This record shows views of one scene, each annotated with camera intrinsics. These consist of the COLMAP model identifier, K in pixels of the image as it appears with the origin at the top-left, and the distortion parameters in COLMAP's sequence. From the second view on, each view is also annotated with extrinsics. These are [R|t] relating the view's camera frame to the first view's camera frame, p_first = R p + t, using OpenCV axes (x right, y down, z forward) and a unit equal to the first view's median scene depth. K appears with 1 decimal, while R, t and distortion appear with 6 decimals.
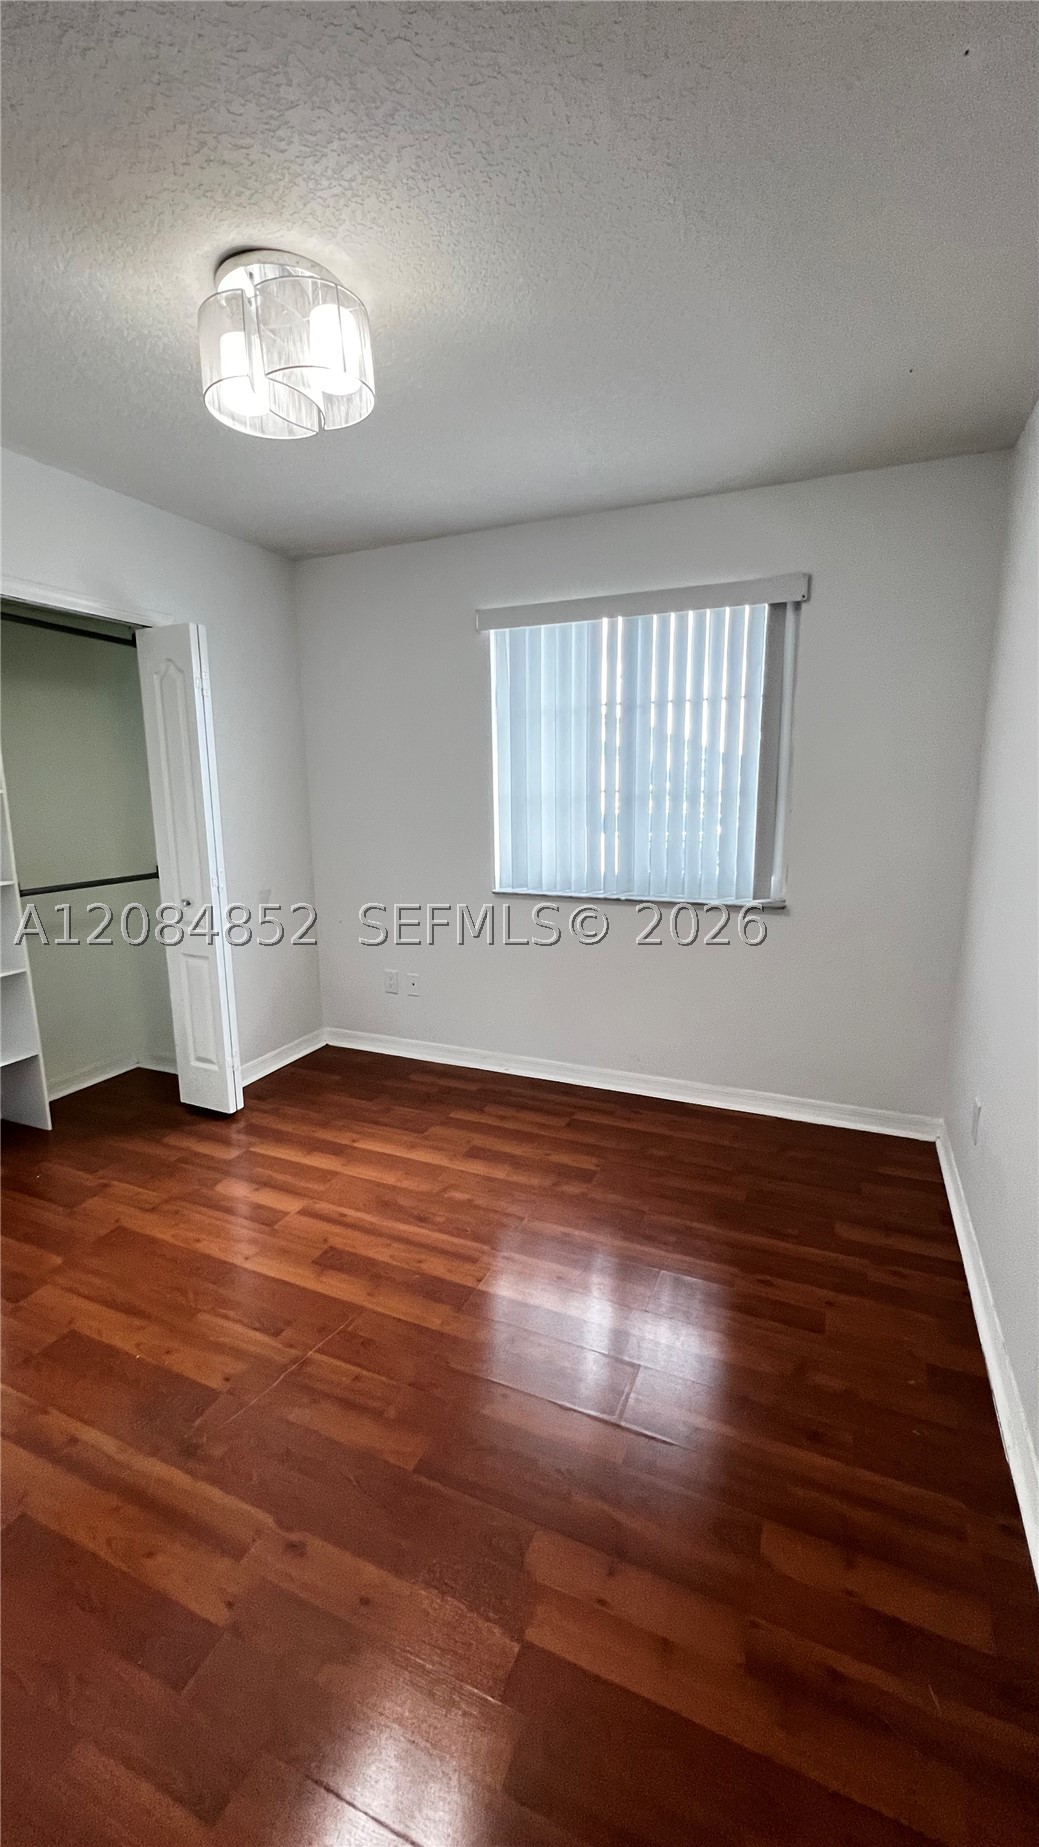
lens RADIAL K [[740.8, 0, 523.7], [0, 740.8, 922.1], [0, 0, 1]] dist [-0.002278, 0.000398]
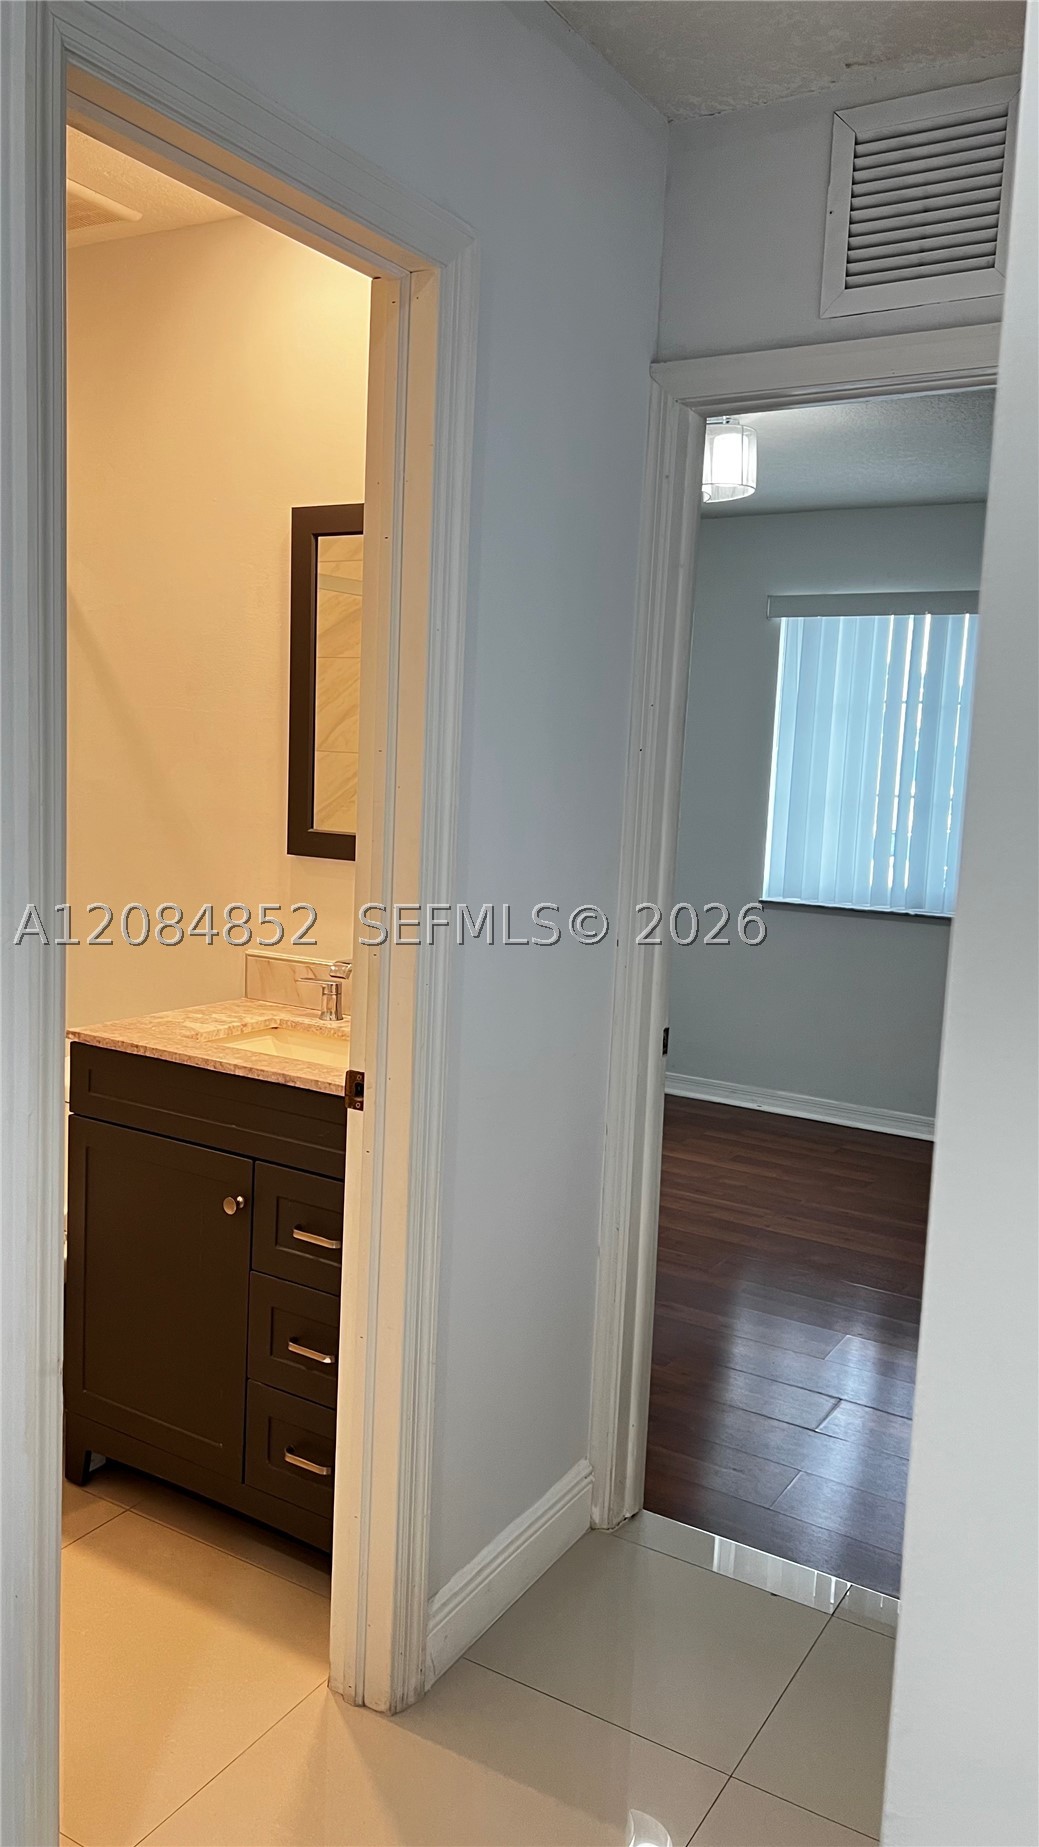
lens RADIAL K [[1399.8, 0, 509.5], [0, 1399.8, 930.5], [0, 0, 1]] dist [0.076984, -0.079598]
pose [[0.989677, 0.067071, -0.126653, -0.156773], [-0.075225, 0.995316, -0.060730, 0.151905], [0.121986, 0.069630, 0.990086, -0.896875]]
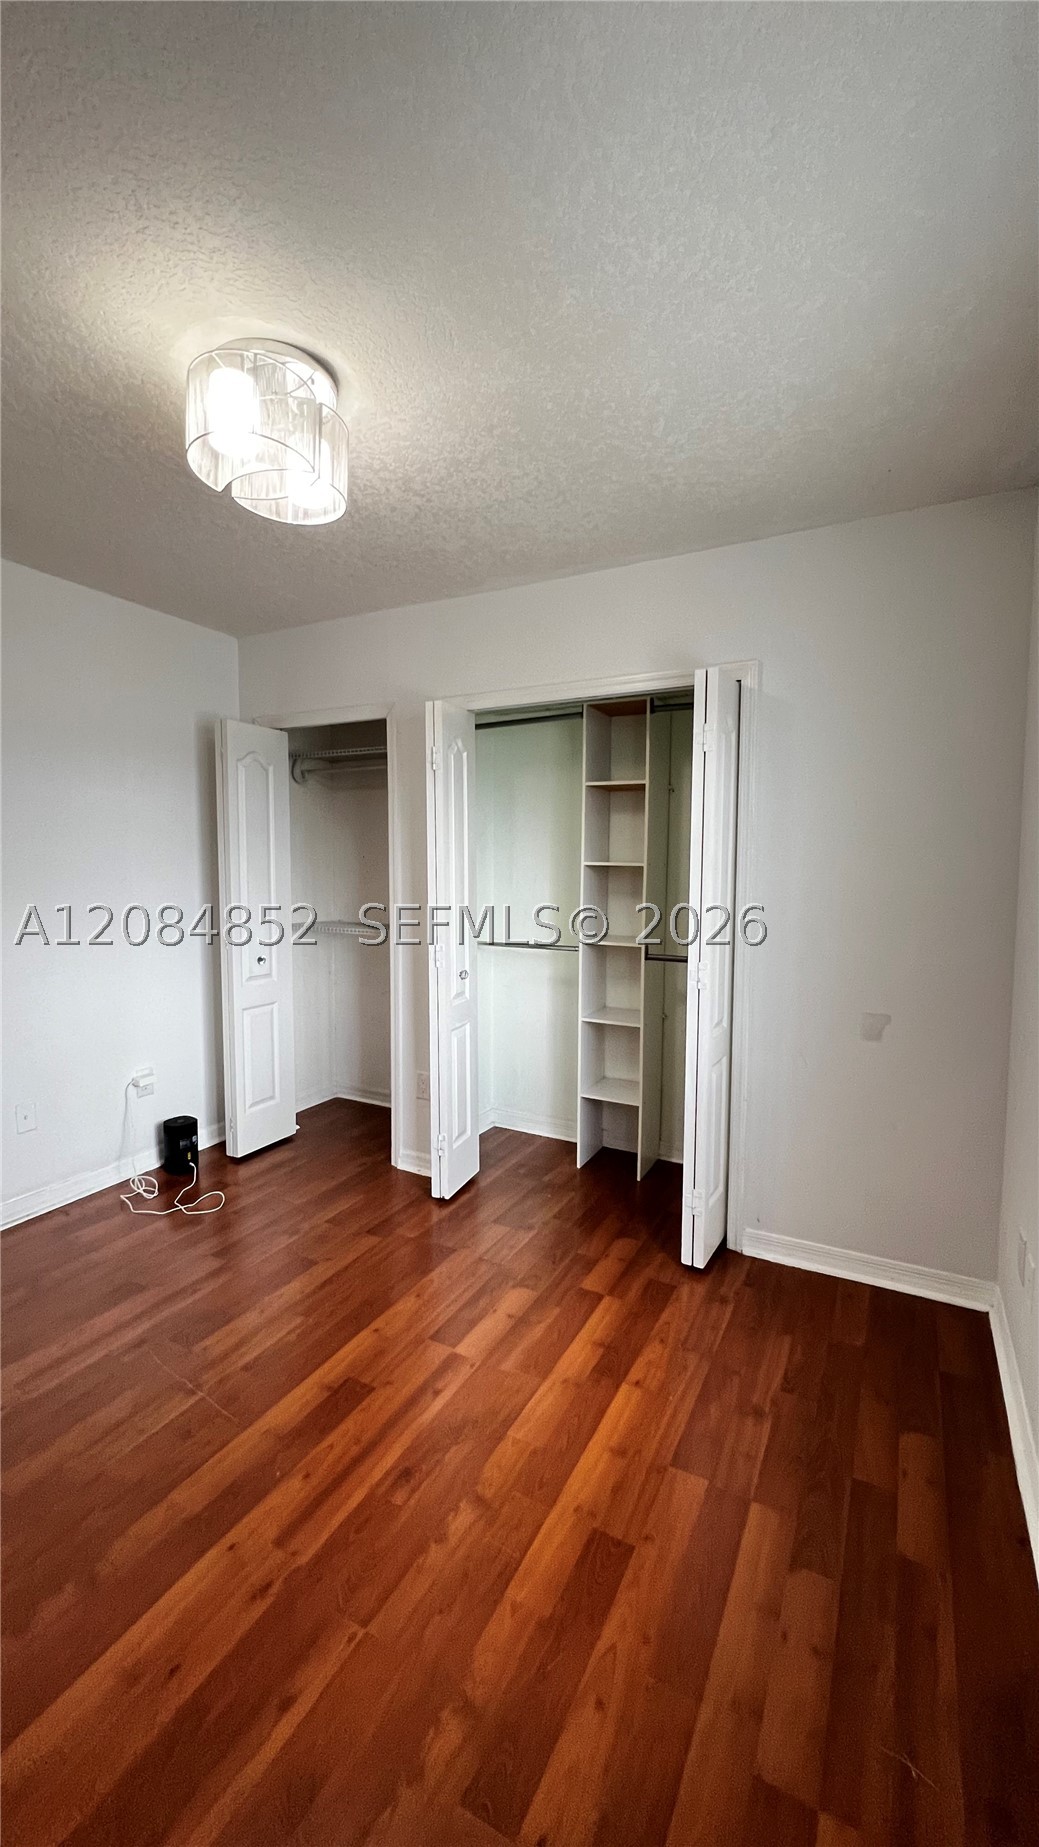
lens RADIAL K [[740.8, 0, 523.7], [0, 740.8, 922.1], [0, 0, 1]] dist [-0.002278, 0.000398]
pose [[-0.075763, 0.078231, -0.994052, 0.433956], [-0.191697, 0.977178, 0.091514, -0.161401], [0.978526, 0.197490, -0.059038, 0.911793]]
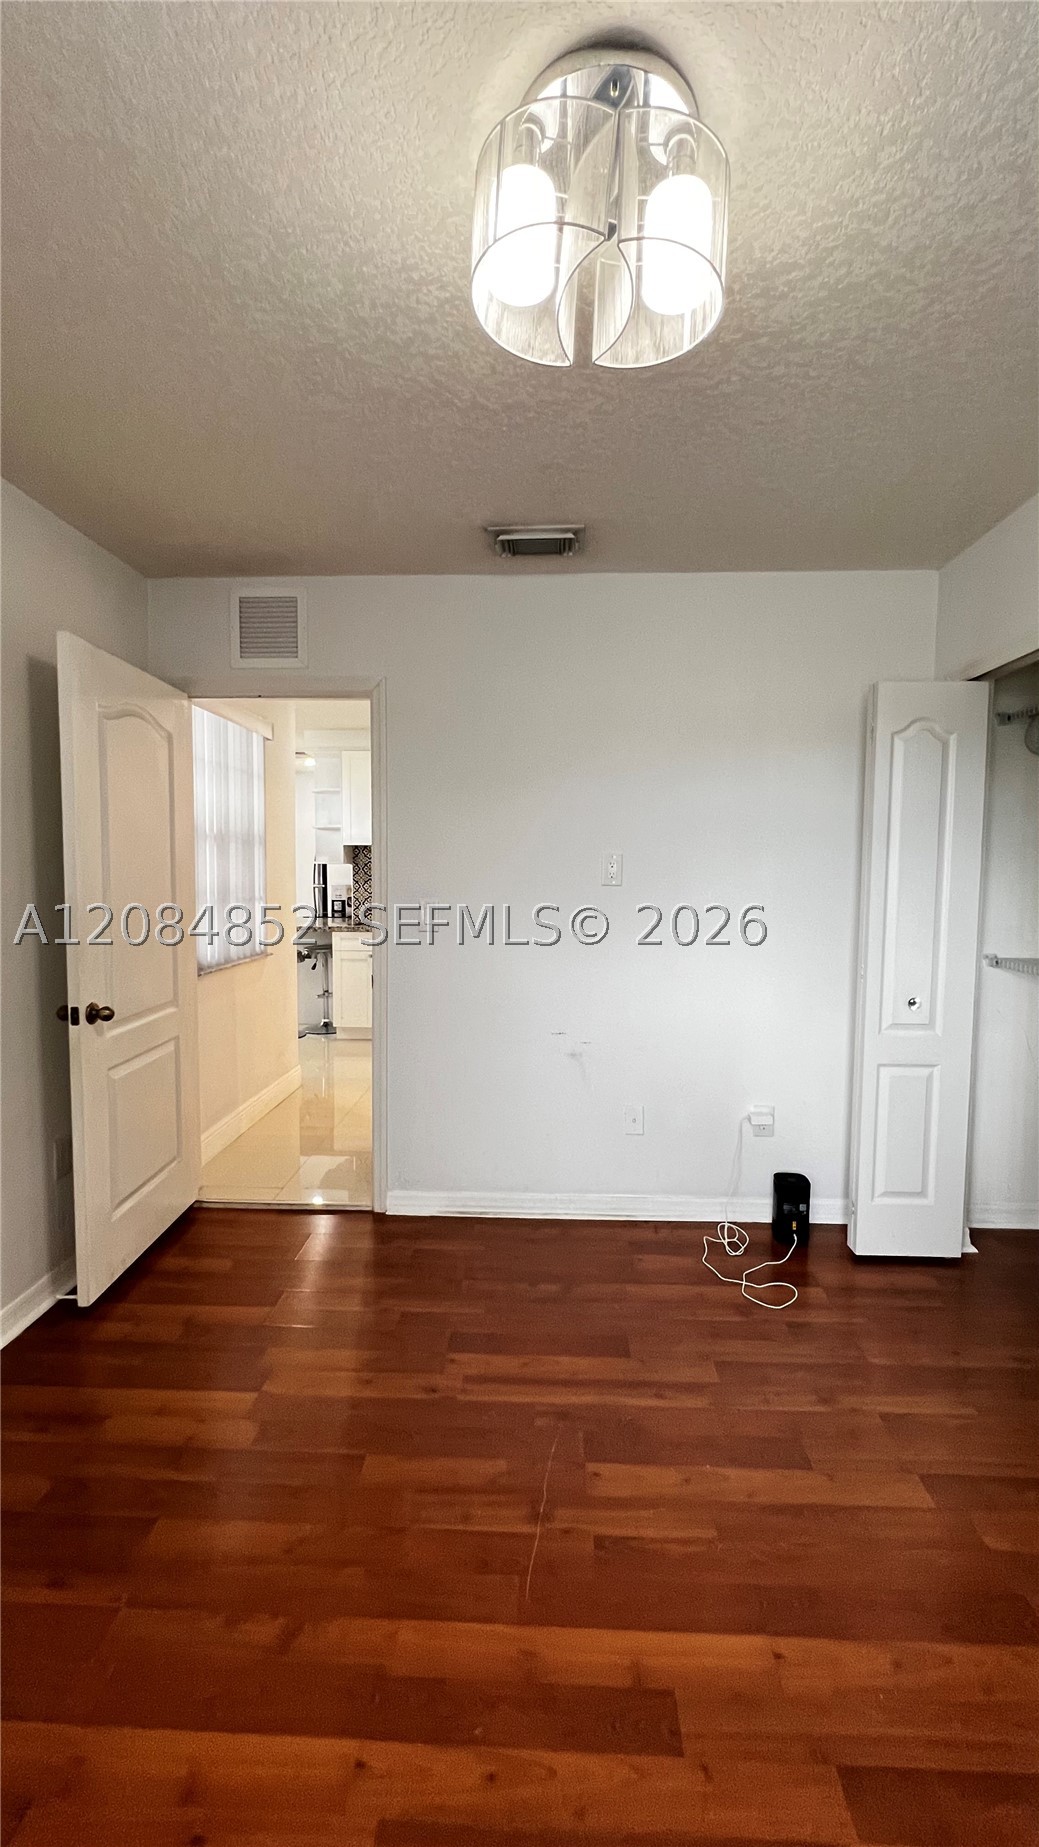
lens RADIAL K [[736.9, 0, 523.0], [0, 736.9, 922.7], [0, 0, 1]] dist [0.001447, 0.000345]
pose [[-0.933960, 0.023378, -0.356612, 0.004706], [-0.068626, 0.967556, 0.243159, -0.184726], [0.350726, 0.251574, -0.902054, 1.044177]]
